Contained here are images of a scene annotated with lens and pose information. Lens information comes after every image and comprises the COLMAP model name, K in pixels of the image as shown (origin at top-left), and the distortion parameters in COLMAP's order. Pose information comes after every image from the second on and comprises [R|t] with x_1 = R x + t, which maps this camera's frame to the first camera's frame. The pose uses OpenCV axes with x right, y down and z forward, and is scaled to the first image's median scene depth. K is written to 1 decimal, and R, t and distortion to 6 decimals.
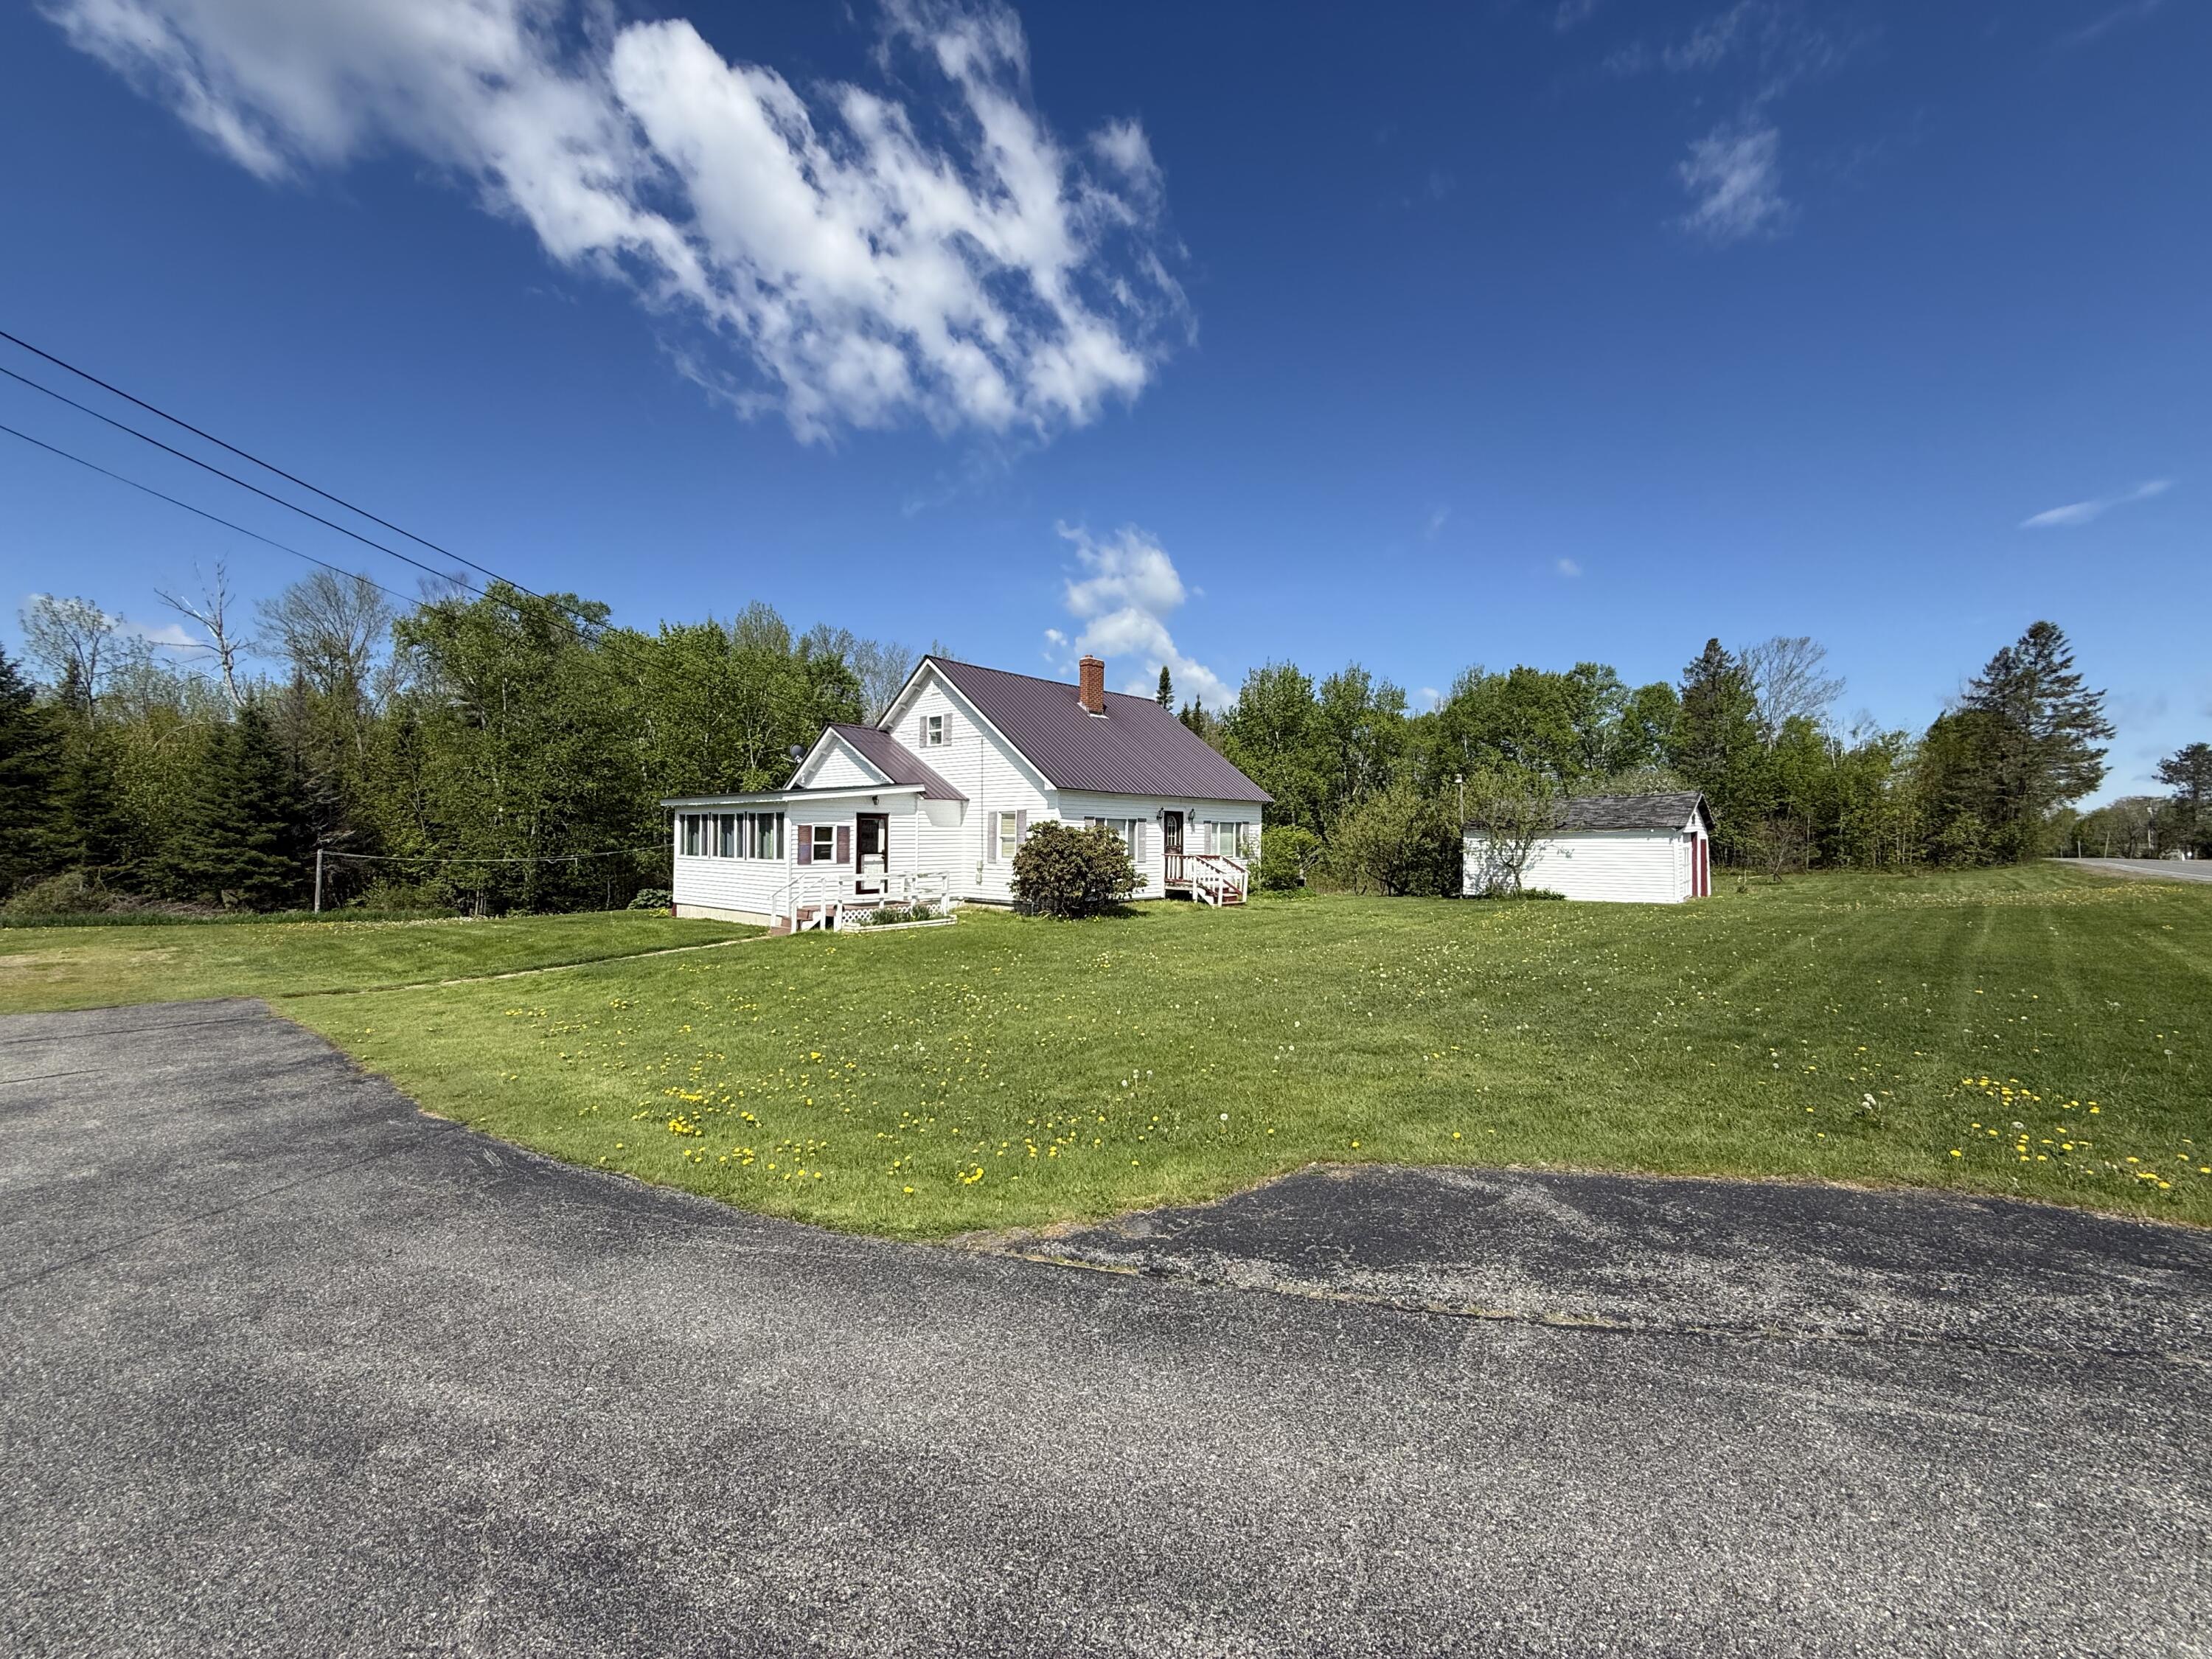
lens RADIAL K [[879.0, 0, 1099.4], [0, 879.0, 815.5], [0, 0, 1]] dist [-0.001003, 0.000233]
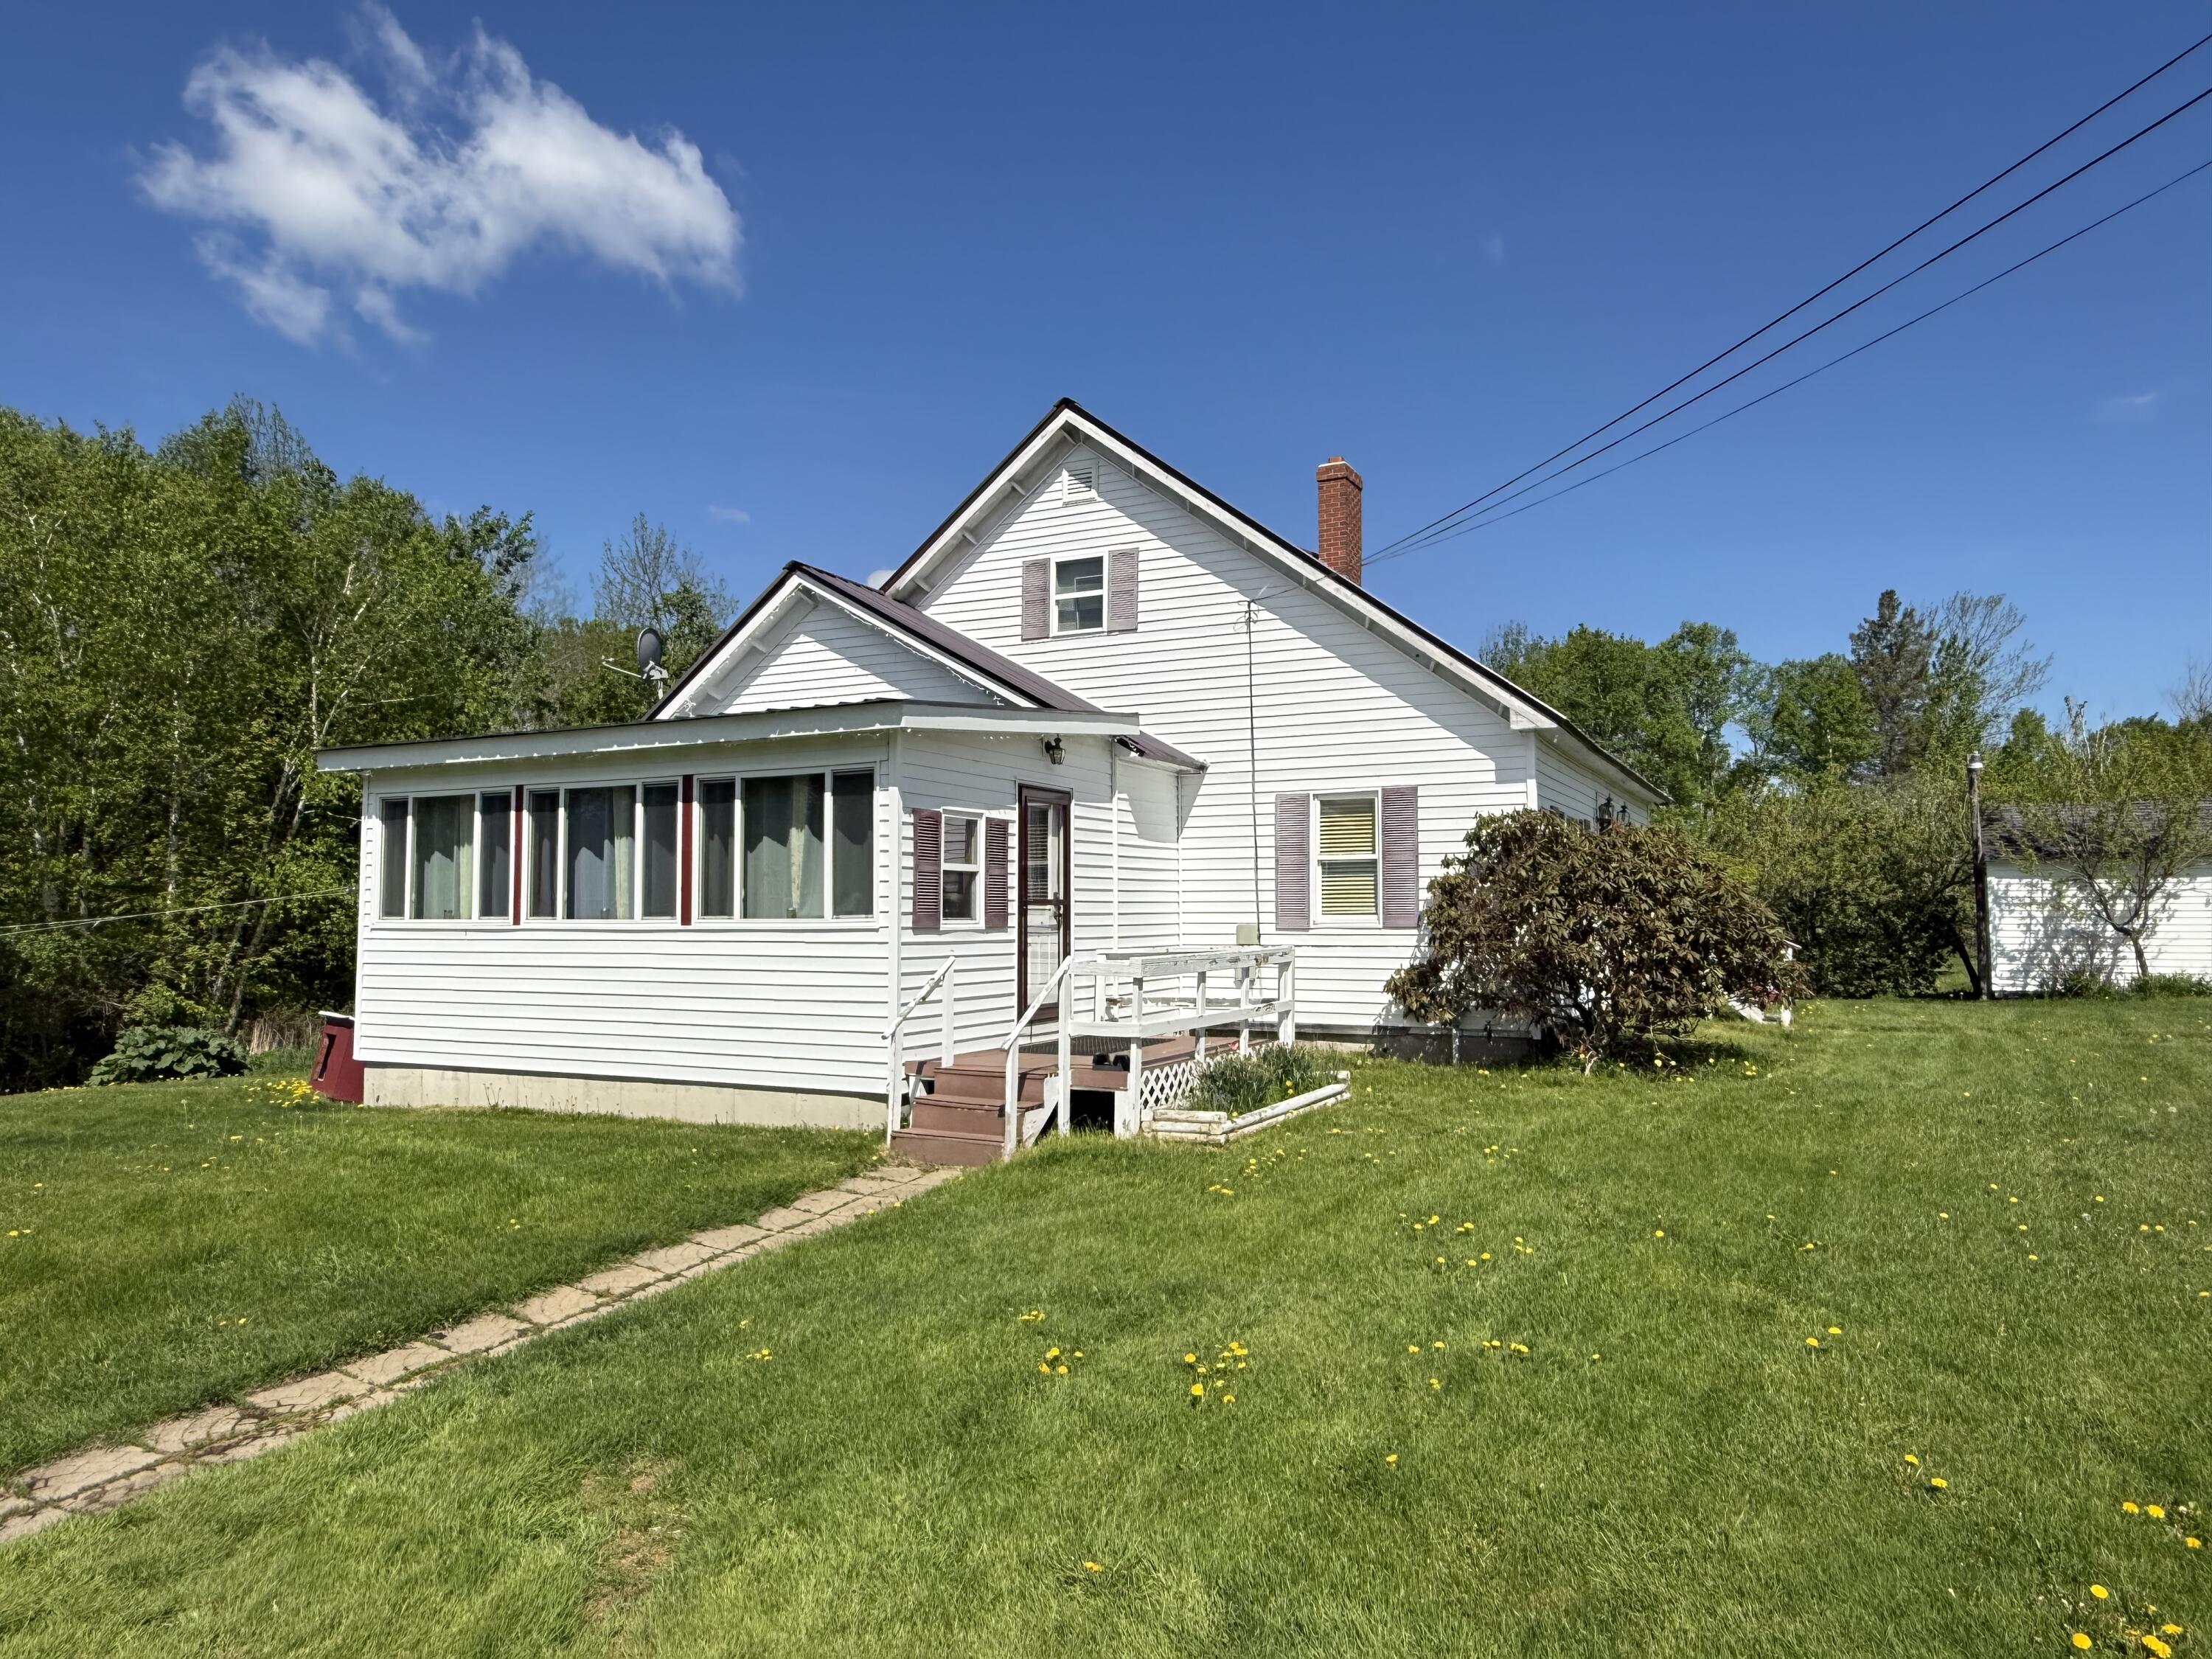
lens RADIAL K [[1421.8, 0, 1087.6], [0, 1421.8, 839.7], [0, 0, 1]] dist [-0.002318, 0.012401]
pose [[0.970913, 0.003918, 0.239401, -0.323022], [0.003561, 0.999519, -0.030801, 0.030471], [-0.239407, 0.030758, 0.970432, 0.379093]]
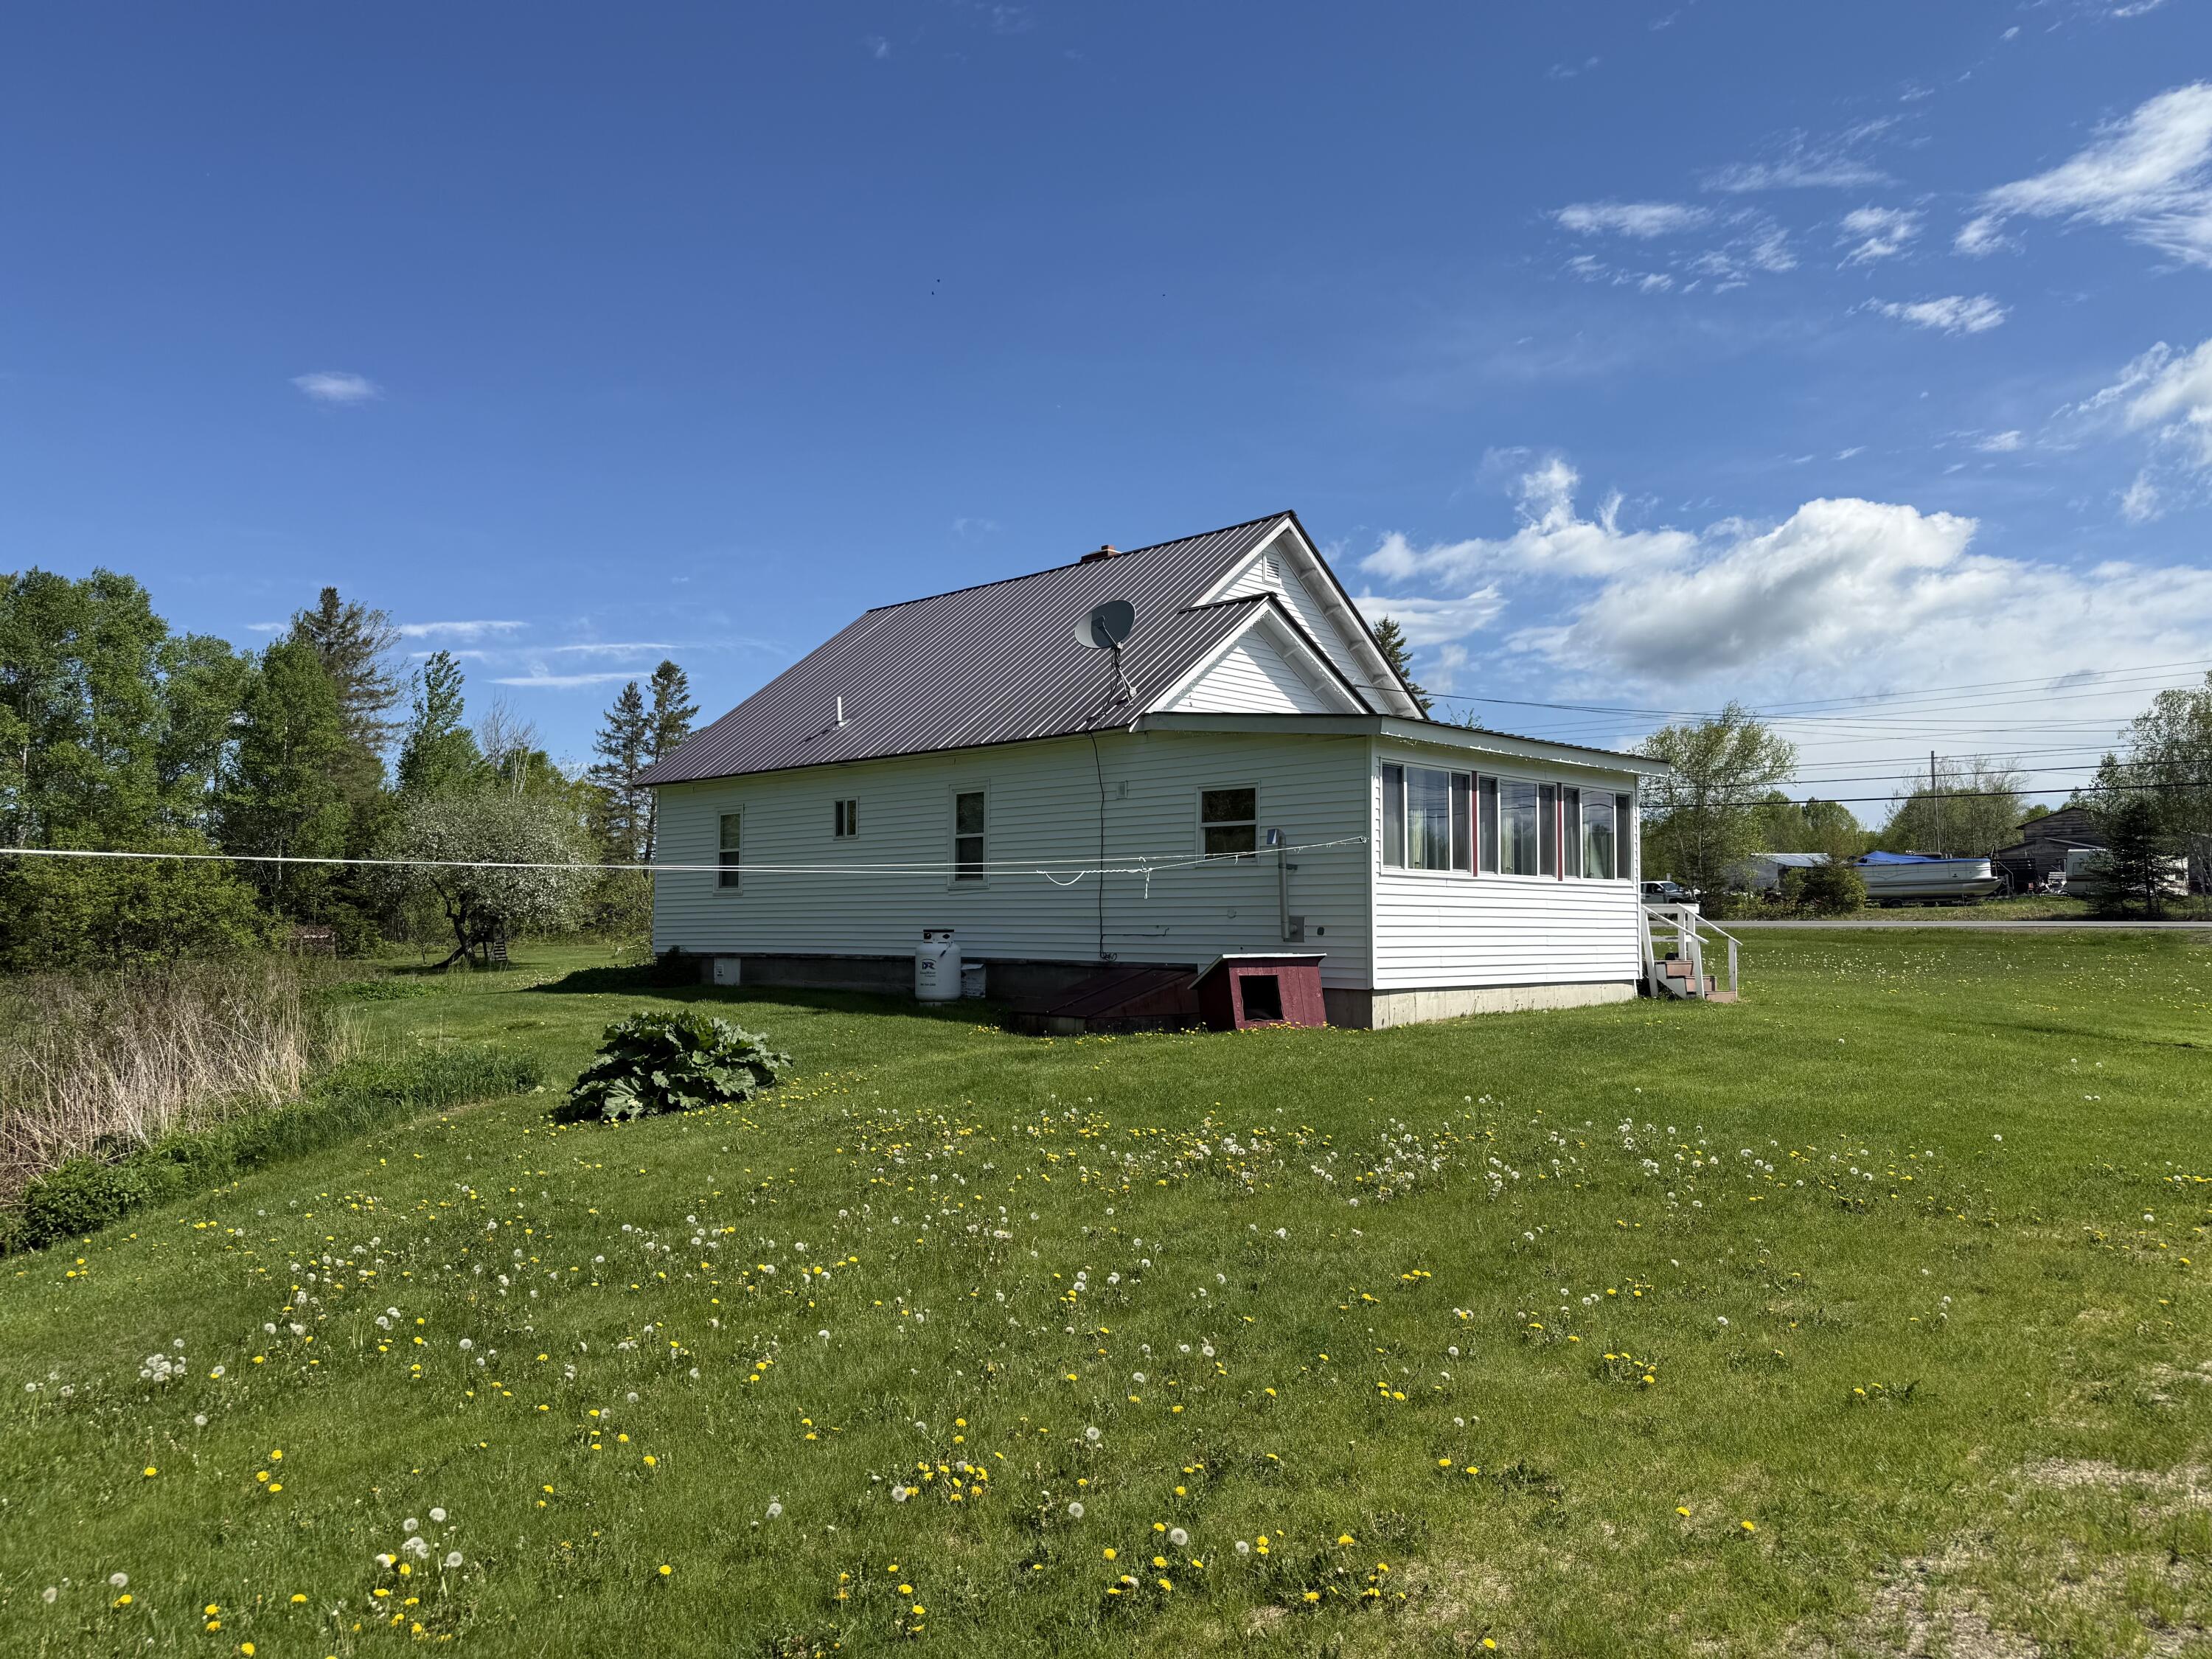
lens RADIAL K [[1537.3, 0, 1110.0], [0, 1537.3, 832.6], [0, 0, 1]] dist [0.074473, -0.084746]
pose [[0.051637, 0.056438, 0.997070, -1.087927], [-0.028151, 0.998087, -0.055038, 0.066388], [-0.998269, -0.025227, 0.053127, 1.013424]]
